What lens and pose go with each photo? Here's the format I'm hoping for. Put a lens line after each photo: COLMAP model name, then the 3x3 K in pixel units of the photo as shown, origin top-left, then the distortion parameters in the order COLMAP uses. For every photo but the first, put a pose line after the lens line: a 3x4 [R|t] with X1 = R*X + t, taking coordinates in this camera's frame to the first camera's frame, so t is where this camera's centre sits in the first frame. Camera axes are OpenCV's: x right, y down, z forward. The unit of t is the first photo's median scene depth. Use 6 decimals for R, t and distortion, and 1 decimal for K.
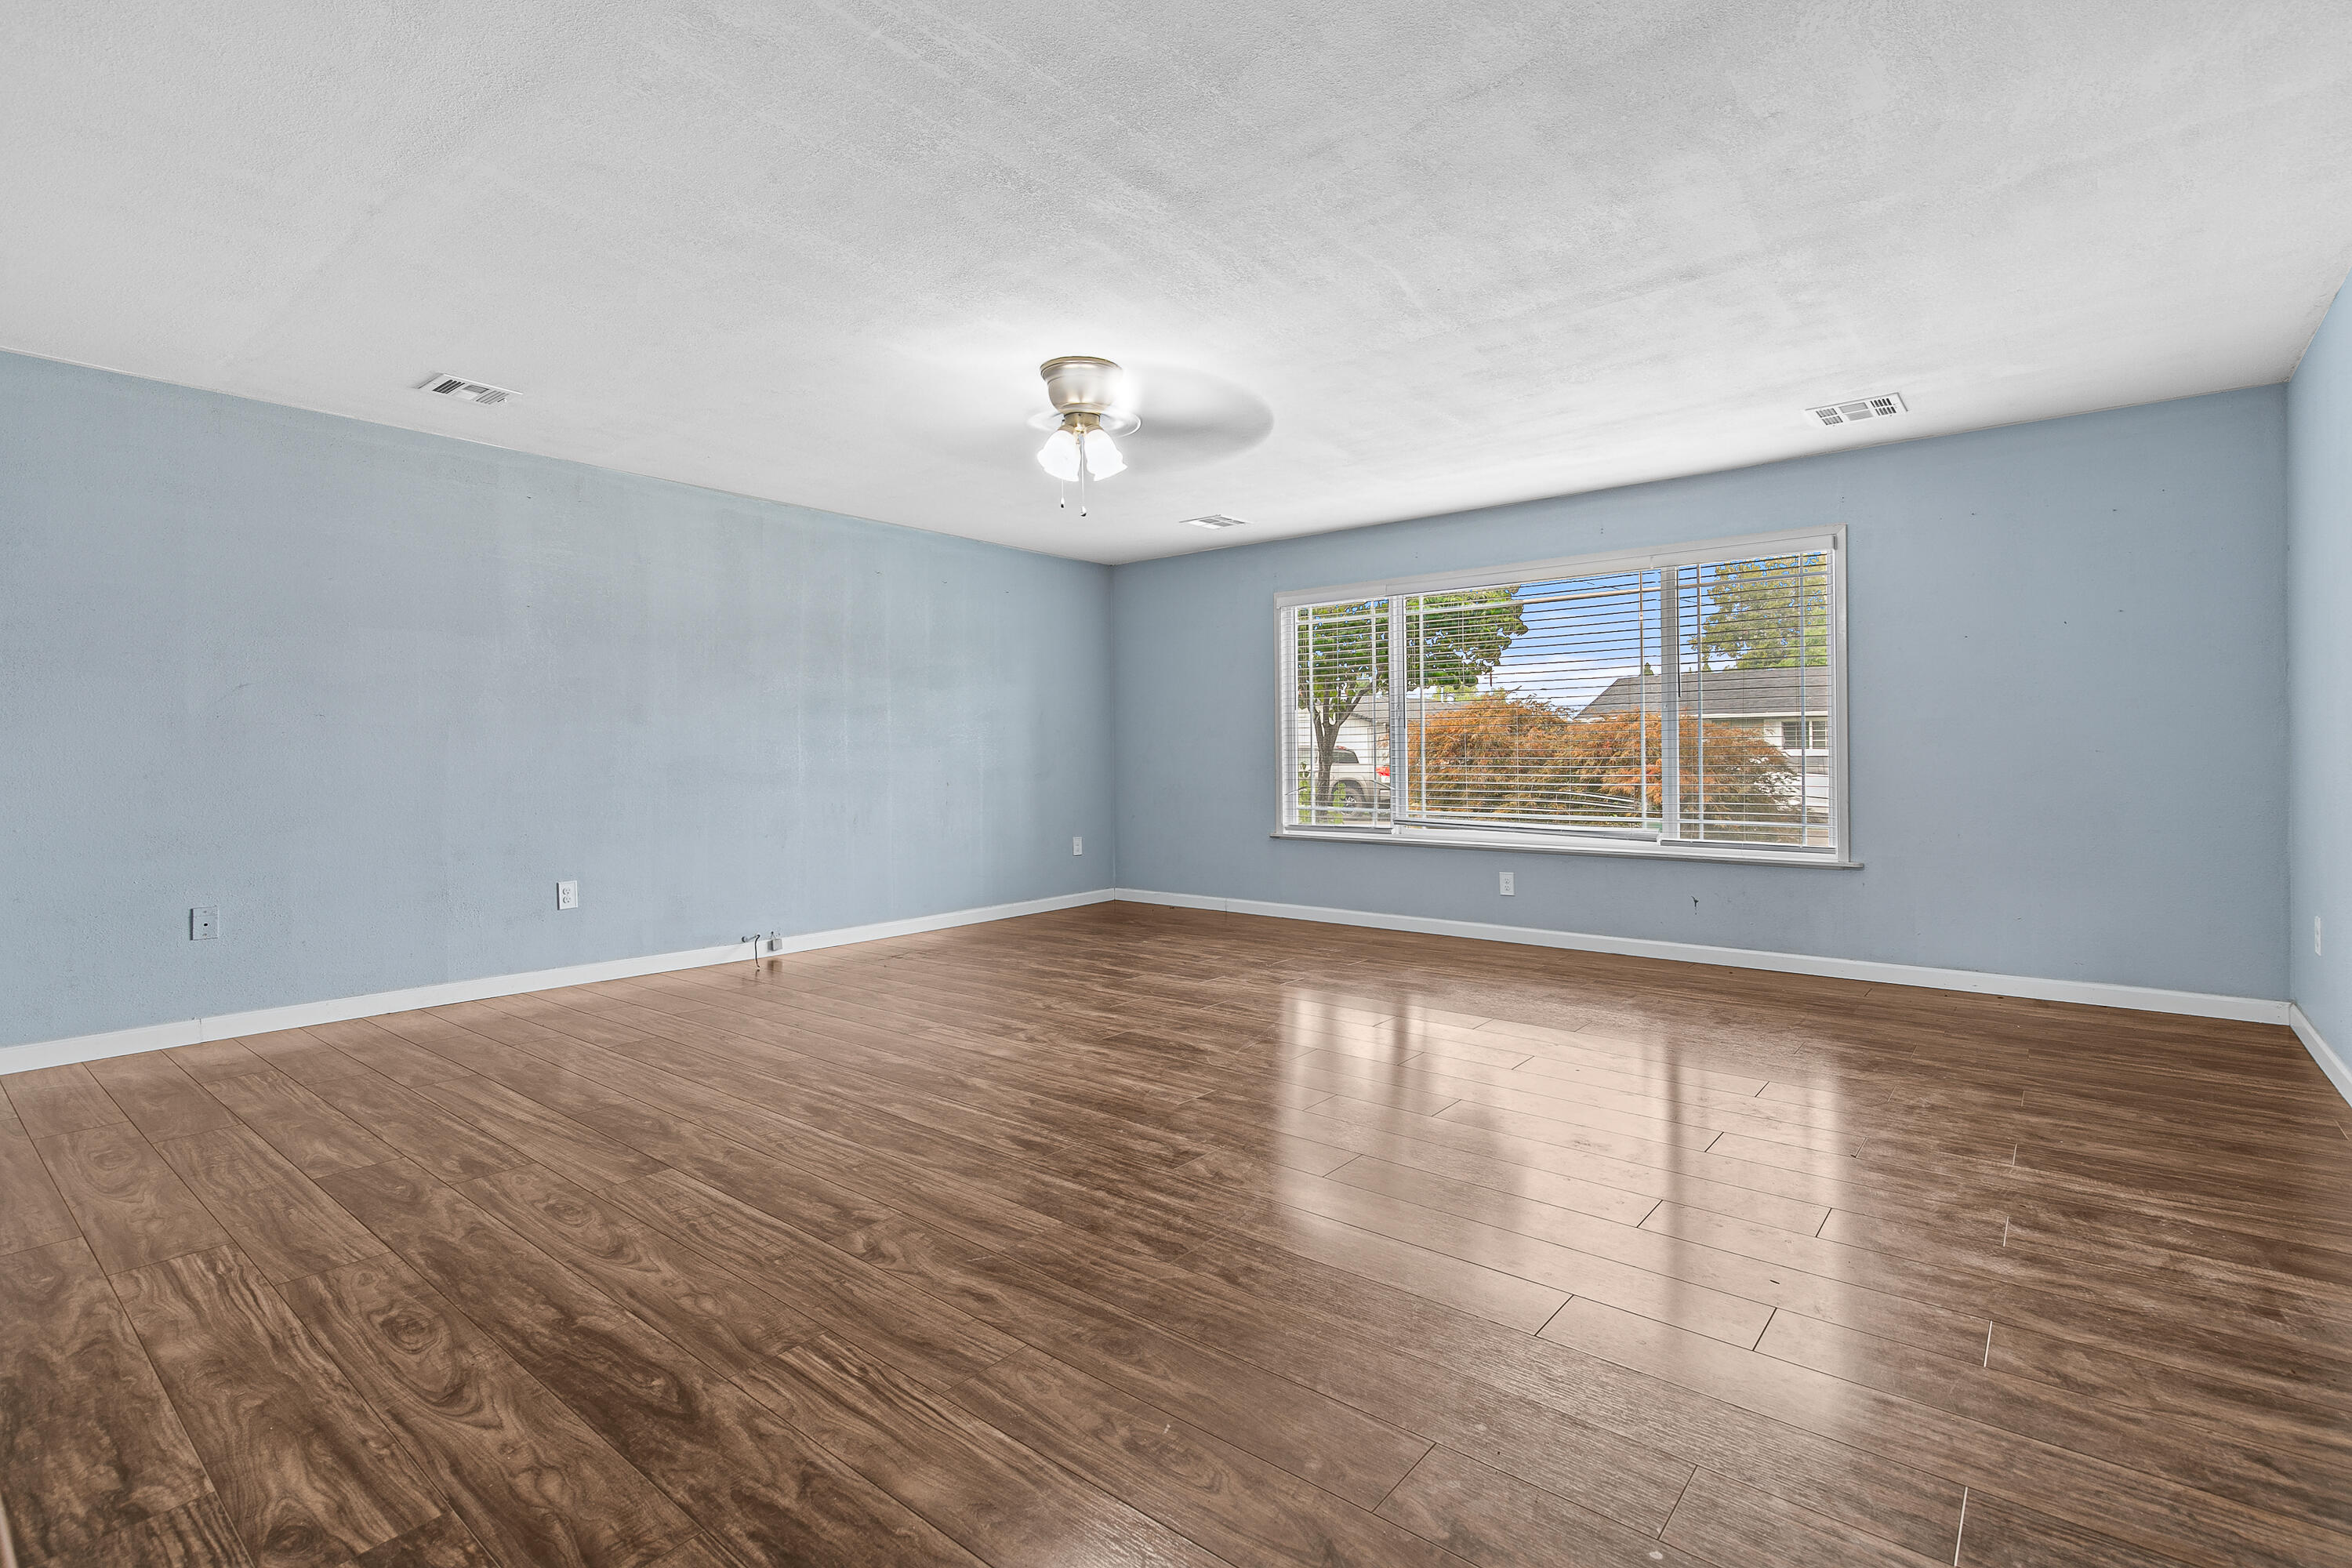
lens RADIAL K [[1075.4, 0, 1181.9], [0, 1075.4, 769.3], [0, 0, 1]] dist [0.001356, 0.000637]
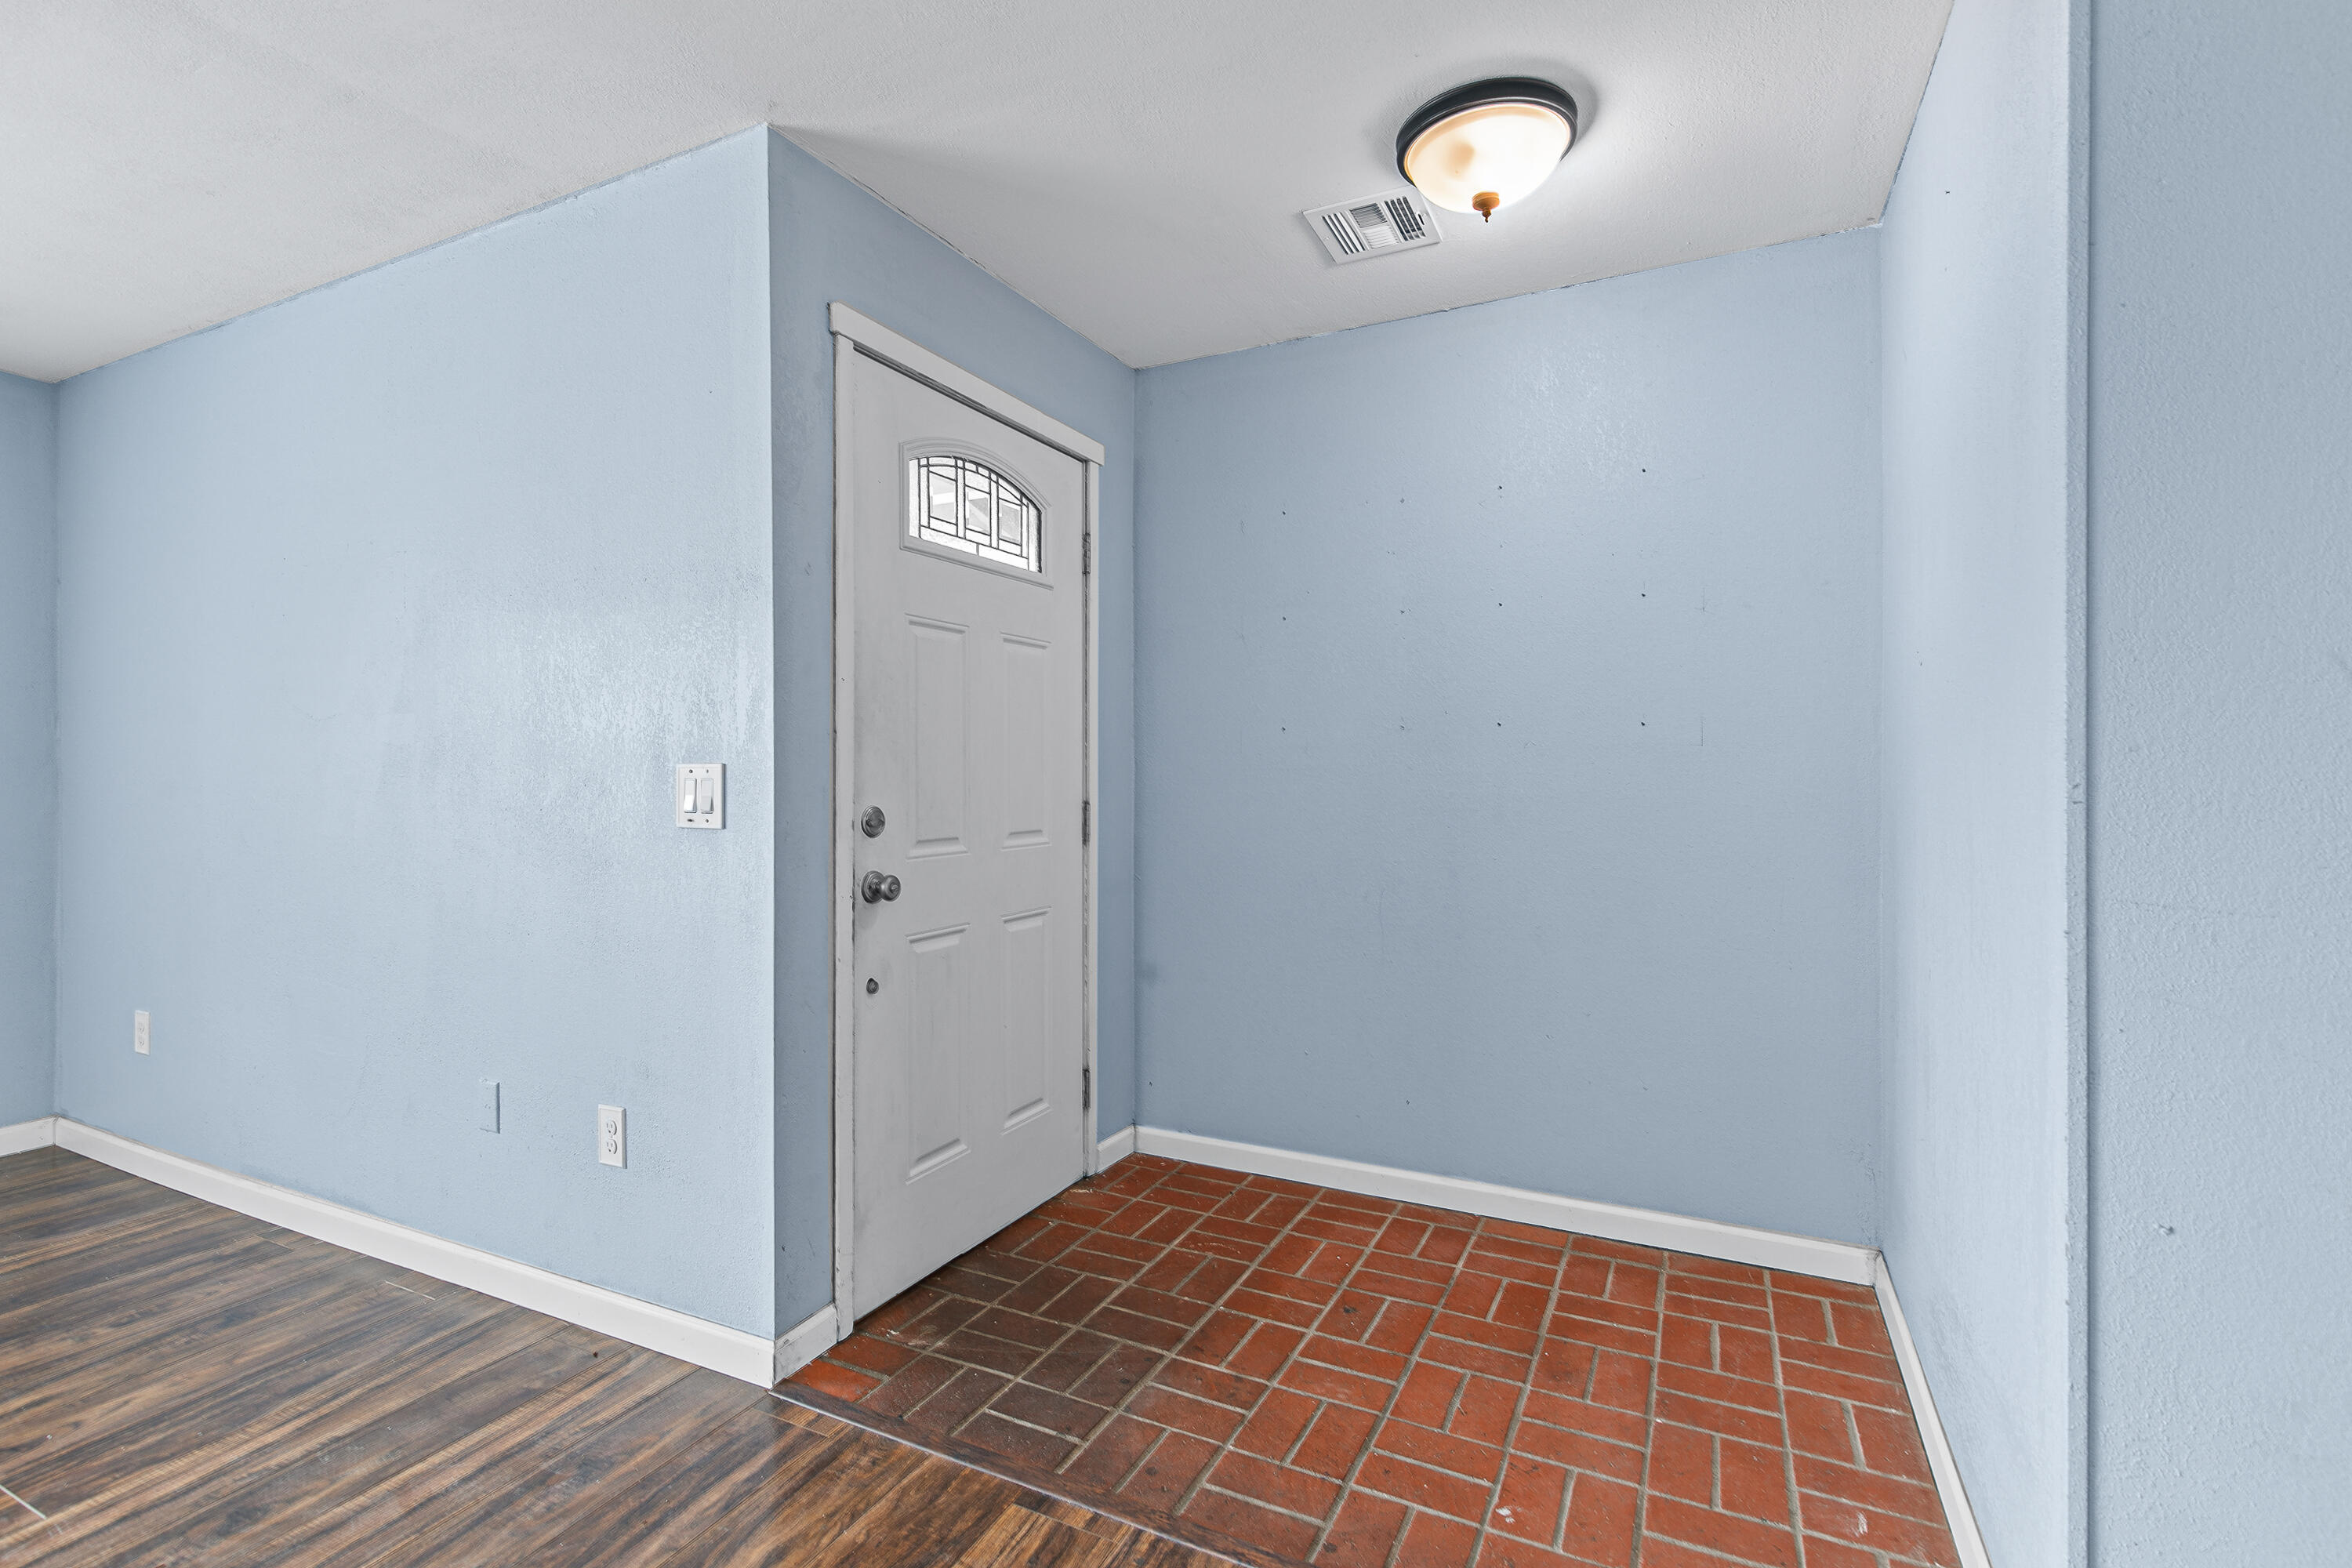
lens RADIAL K [[1075.4, 0, 1179.1], [0, 1075.4, 773.5], [0, 0, 1]] dist [0.001356, 0.000637]
pose [[-0.222758, 0.006667, 0.974851, 0.015684], [0.021314, 0.999771, -0.001967, -0.053370], [-0.974641, 0.020340, -0.222849, 0.542006]]
